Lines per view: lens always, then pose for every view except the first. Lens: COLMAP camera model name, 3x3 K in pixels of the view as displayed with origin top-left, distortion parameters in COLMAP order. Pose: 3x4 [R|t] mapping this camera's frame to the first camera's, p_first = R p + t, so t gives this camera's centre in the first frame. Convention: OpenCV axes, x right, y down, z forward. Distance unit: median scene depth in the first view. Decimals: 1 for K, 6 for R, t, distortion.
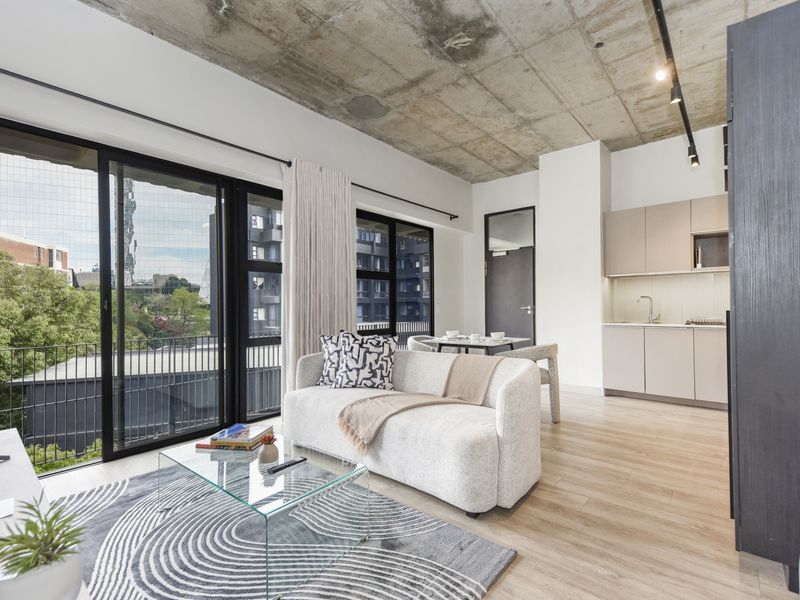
lens RADIAL K [[382.2, 0, 402.9], [0, 382.2, 302.8], [0, 0, 1]] dist [0.012369, 0.000017]
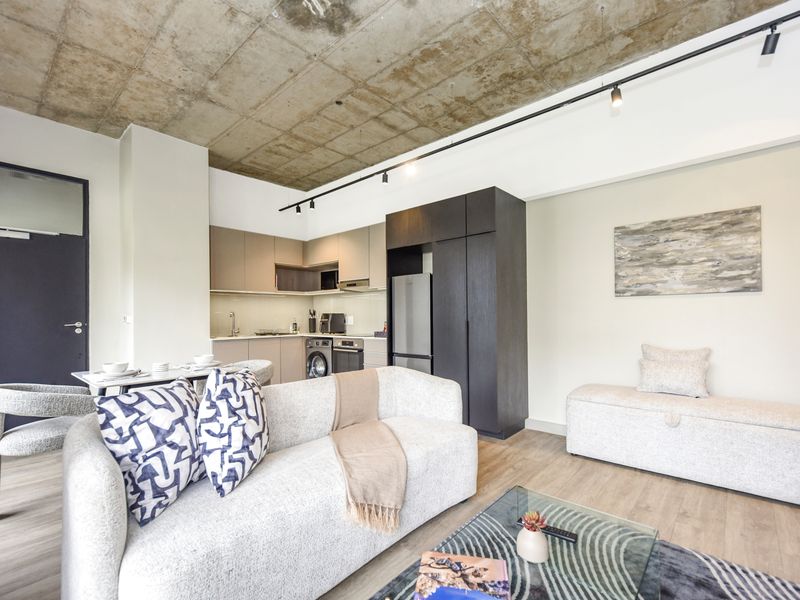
lens RADIAL K [[374.1, 0, 400.7], [0, 374.1, 313.0], [0, 0, 1]] dist [0.013602, -0.000809]
pose [[0.026274, 0.018897, 0.999476, -0.560056], [0.000900, 0.999820, -0.018927, 0.008867], [-0.999654, 0.001396, 0.026253, 0.675914]]
